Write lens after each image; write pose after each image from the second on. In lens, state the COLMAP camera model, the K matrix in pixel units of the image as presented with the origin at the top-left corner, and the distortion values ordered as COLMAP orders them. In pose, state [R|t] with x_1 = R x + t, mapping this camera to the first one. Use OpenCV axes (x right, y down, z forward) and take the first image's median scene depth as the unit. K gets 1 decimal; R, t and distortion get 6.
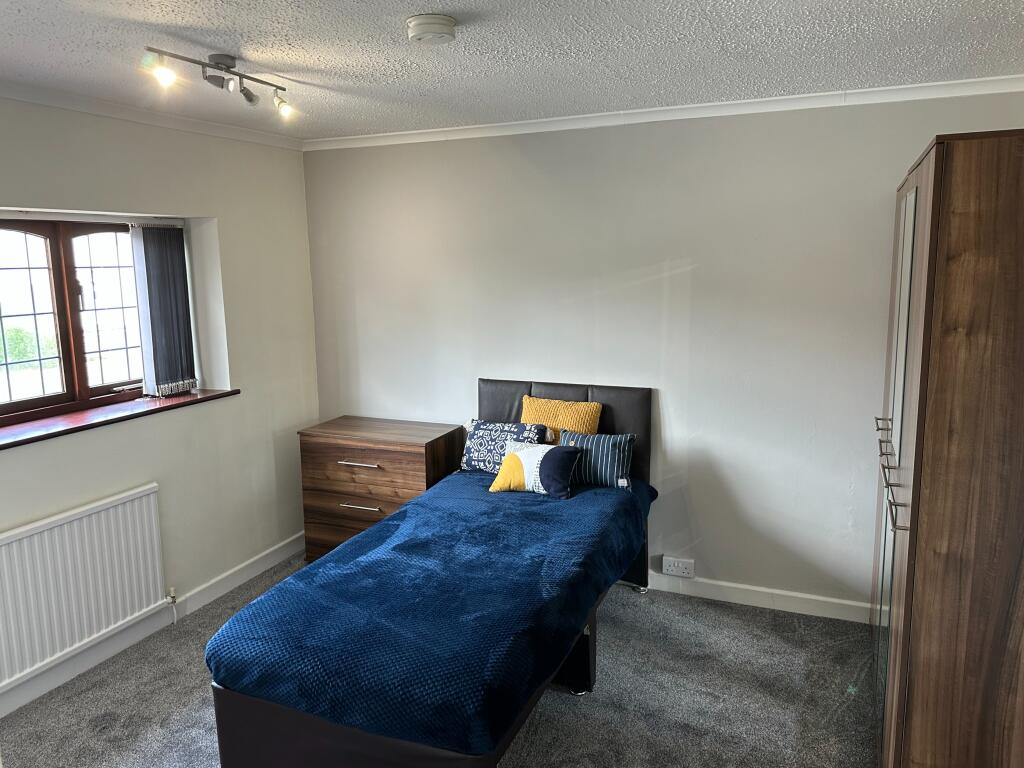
lens RADIAL K [[726.3, 0, 514.8], [0, 726.3, 371.8], [0, 0, 1]] dist [0.114451, -0.171988]
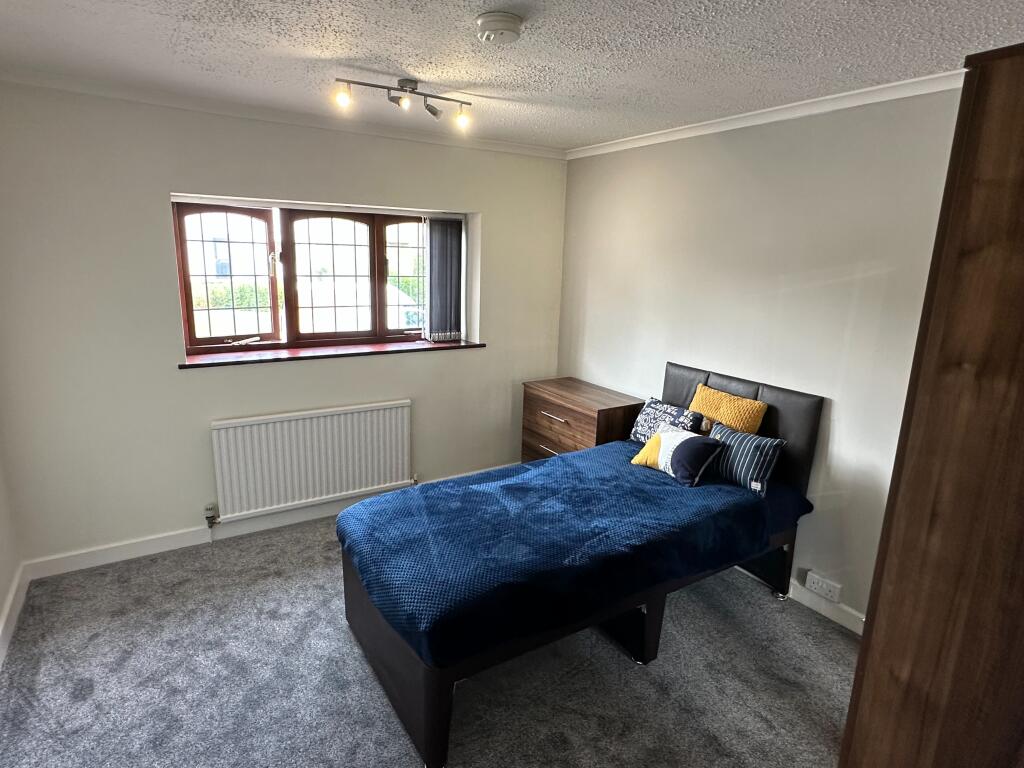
lens RADIAL K [[573.3, 0, 512.0], [0, 573.3, 384.0], [0, 0, 1]] dist [-0.001842, -0.000532]
pose [[0.823060, 0.163716, -0.543847, 0.270134], [-0.127036, 0.986360, 0.104669, -0.021464], [0.553565, -0.017061, 0.832631, 0.178698]]
